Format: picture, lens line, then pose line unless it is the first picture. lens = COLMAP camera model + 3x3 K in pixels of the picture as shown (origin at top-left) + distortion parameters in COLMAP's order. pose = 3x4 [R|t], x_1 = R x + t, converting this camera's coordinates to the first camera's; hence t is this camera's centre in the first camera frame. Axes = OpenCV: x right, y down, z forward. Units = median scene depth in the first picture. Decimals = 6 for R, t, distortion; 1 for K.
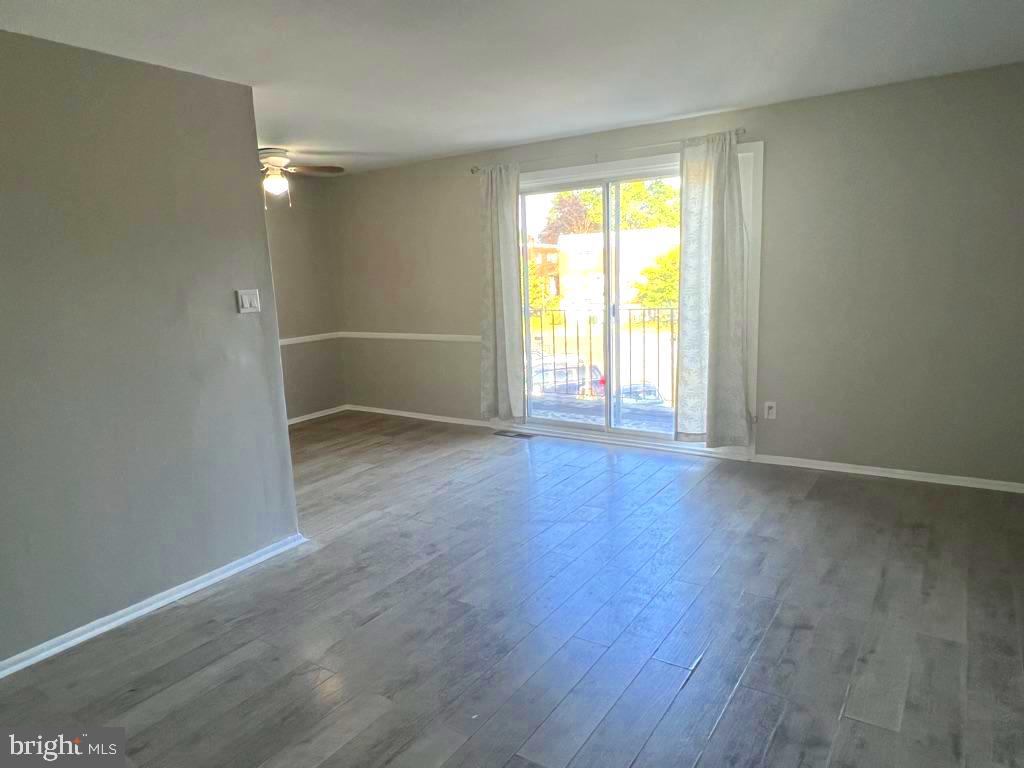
lens RADIAL K [[654.4, 0, 512.0], [0, 654.4, 384.0], [0, 0, 1]] dist [-0.000301, 0.000162]
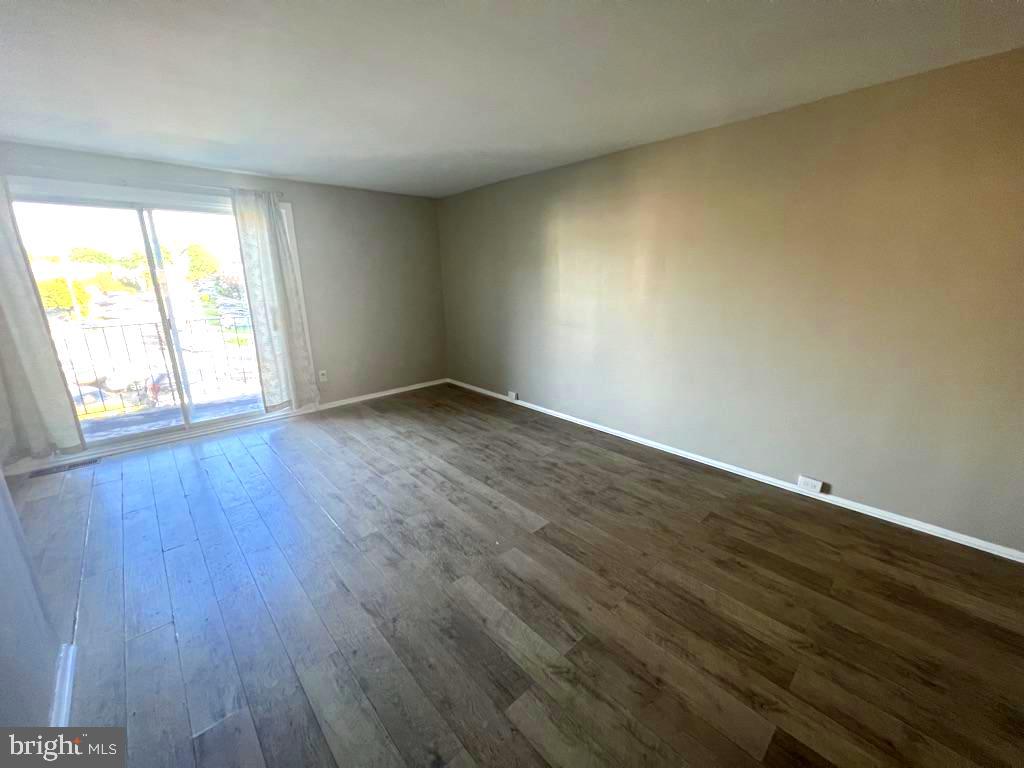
lens RADIAL K [[414.5, 0, 505.5], [0, 414.5, 374.5], [0, 0, 1]] dist [0.000076, 0.000140]
pose [[0.235120, -0.184641, 0.954267, -0.526251], [0.173286, 0.974024, 0.145768, -0.038007], [-0.956395, 0.131088, 0.261008, 0.337791]]
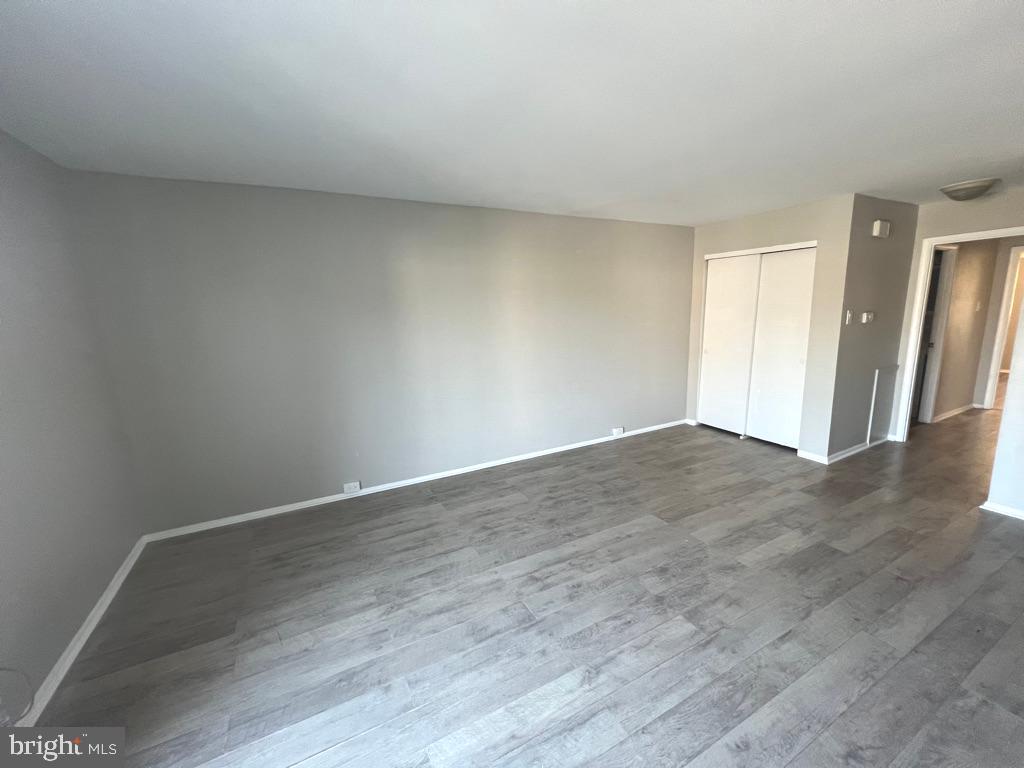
lens RADIAL K [[411.5, 0, 511.4], [0, 411.5, 384.3], [0, 0, 1]] dist [-0.000661, 0.000436]
pose [[-0.881450, -0.010085, 0.472169, -0.091944], [0.154196, 0.938838, 0.307906, -0.210090], [-0.446396, 0.344210, -0.825984, 1.104925]]
